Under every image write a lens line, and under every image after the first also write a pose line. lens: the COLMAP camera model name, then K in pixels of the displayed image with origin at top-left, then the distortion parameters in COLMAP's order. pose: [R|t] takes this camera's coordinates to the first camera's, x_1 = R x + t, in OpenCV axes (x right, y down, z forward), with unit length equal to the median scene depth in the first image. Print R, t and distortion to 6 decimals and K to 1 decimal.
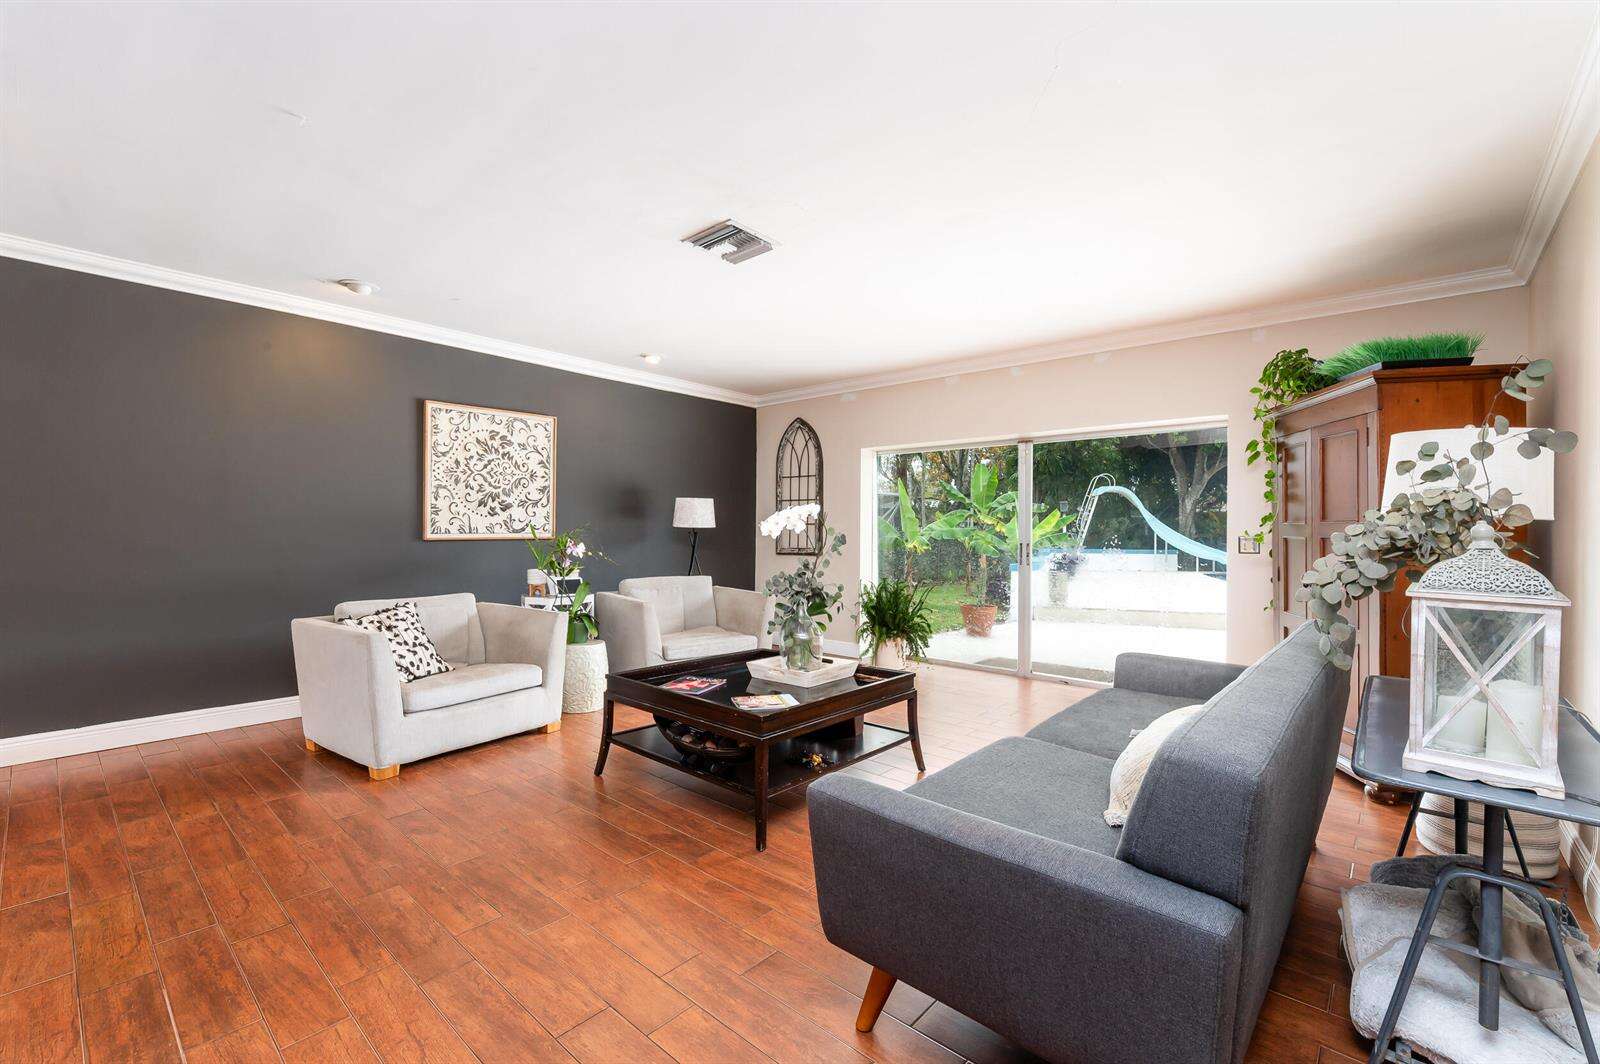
lens RADIAL K [[681.4, 0, 796.8], [0, 681.4, 534.7], [0, 0, 1]] dist [0.001052, 0.000336]
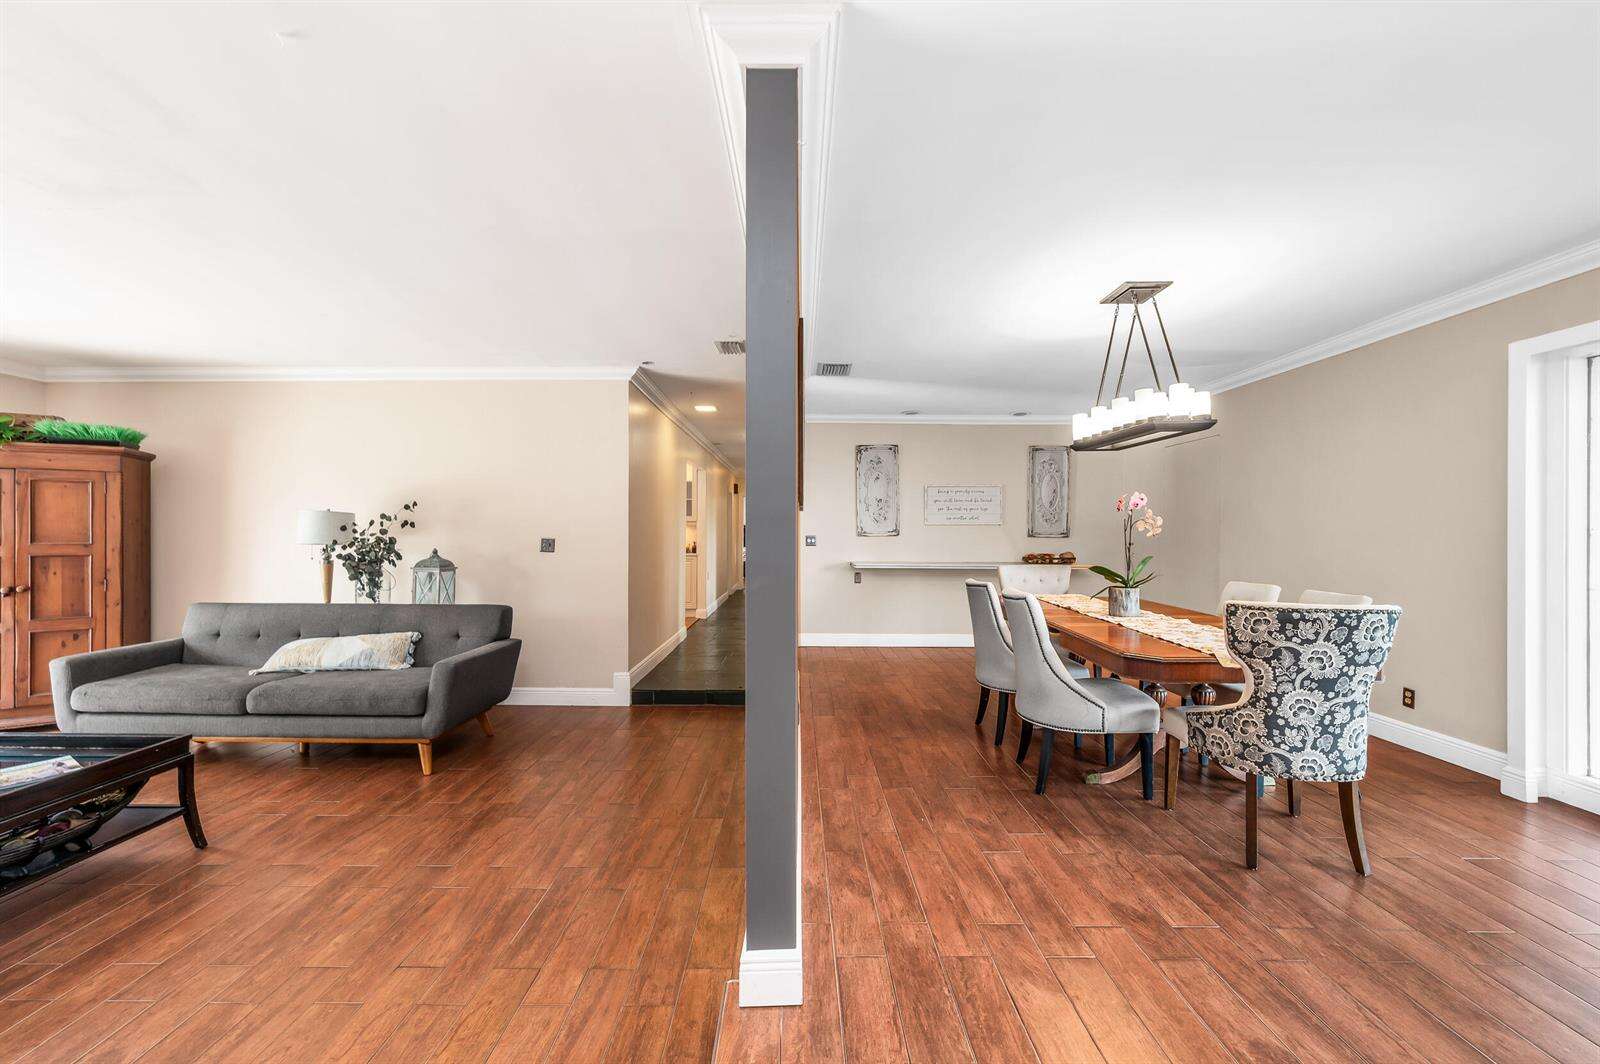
lens RADIAL K [[635.3, 0, 793.4], [0, 635.3, 531.1], [0, 0, 1]] dist [0.000751, 0.000095]
pose [[-0.661423, -0.003392, 0.750006, -1.292085], [0.000759, 0.999986, 0.005192, -0.057852], [-0.750013, 0.004004, -0.661411, 0.832354]]
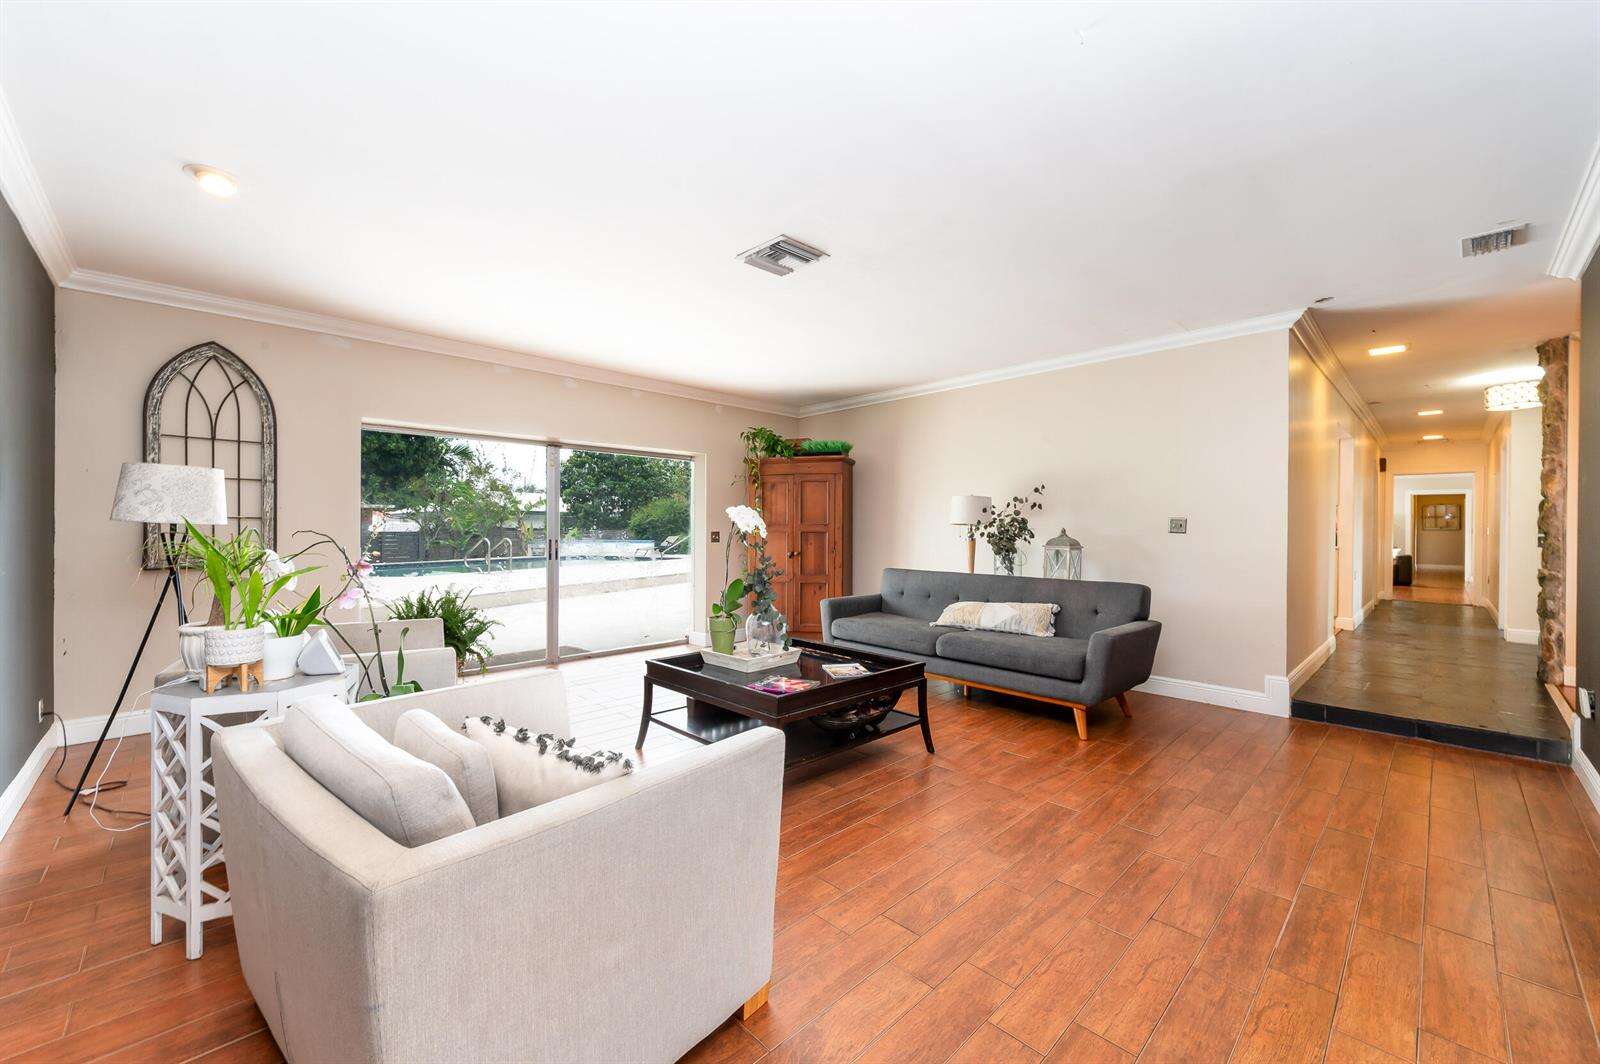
lens RADIAL K [[626.8, 0, 800.0], [0, 626.8, 532.0], [0, 0, 1]] dist [-0.000579, -0.000043]
pose [[0.069202, -0.009004, 0.997562, -1.203633], [0.002806, 0.999957, 0.008831, -0.013592], [-0.997599, 0.002188, 0.069224, 1.027456]]
